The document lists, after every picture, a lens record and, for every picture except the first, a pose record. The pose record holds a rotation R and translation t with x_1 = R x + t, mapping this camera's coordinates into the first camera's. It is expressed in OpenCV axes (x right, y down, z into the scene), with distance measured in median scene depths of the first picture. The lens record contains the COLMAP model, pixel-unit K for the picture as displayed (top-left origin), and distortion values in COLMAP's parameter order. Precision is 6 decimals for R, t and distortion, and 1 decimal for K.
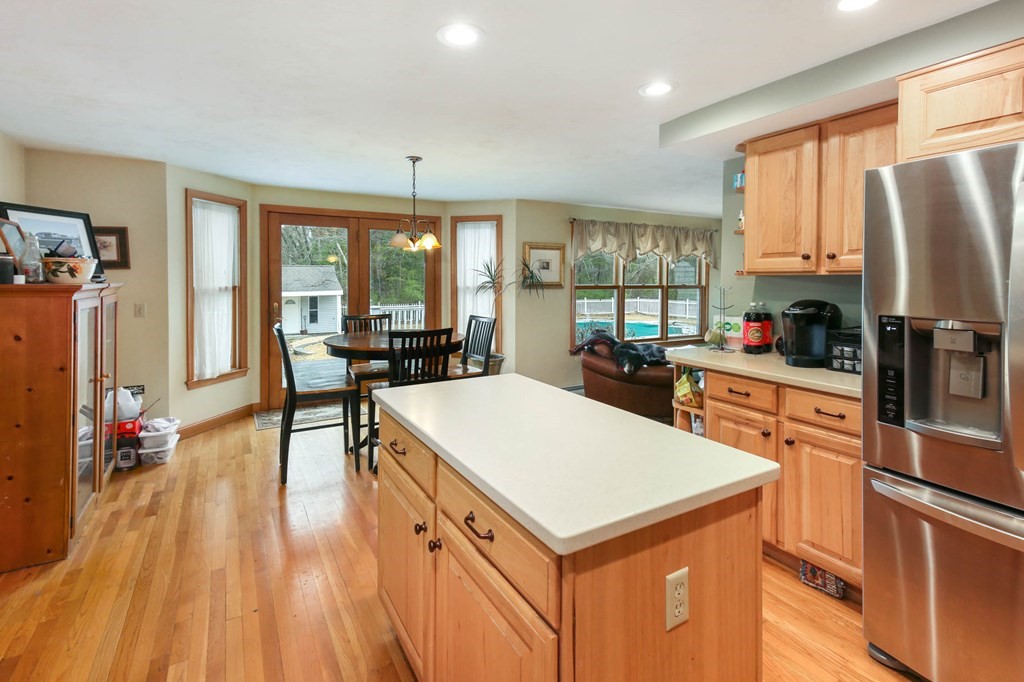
lens RADIAL K [[482.9, 0, 516.5], [0, 482.9, 287.9], [0, 0, 1]] dist [0.025452, 0.000118]
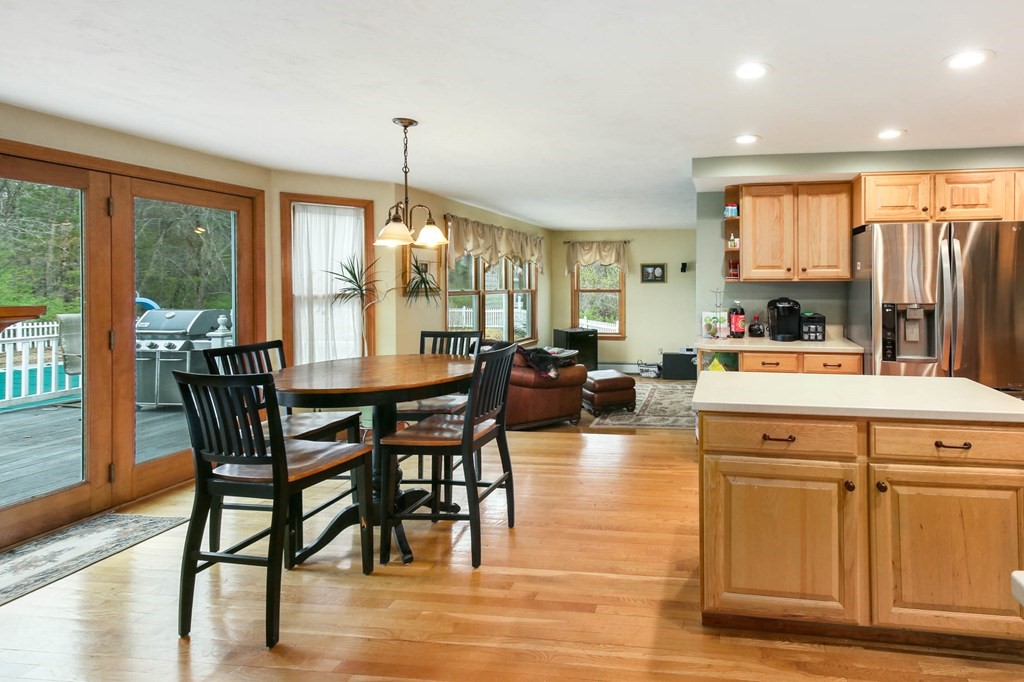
lens RADIAL K [[494.9, 0, 671.3], [0, 494.9, 283.5], [0, 0, 1]] dist [0.021440, -0.000189]
pose [[0.608060, -0.003921, 0.793881, -0.567803], [0.017601, 0.999809, -0.008543, -0.008102], [-0.793696, 0.019168, 0.608013, 0.225916]]
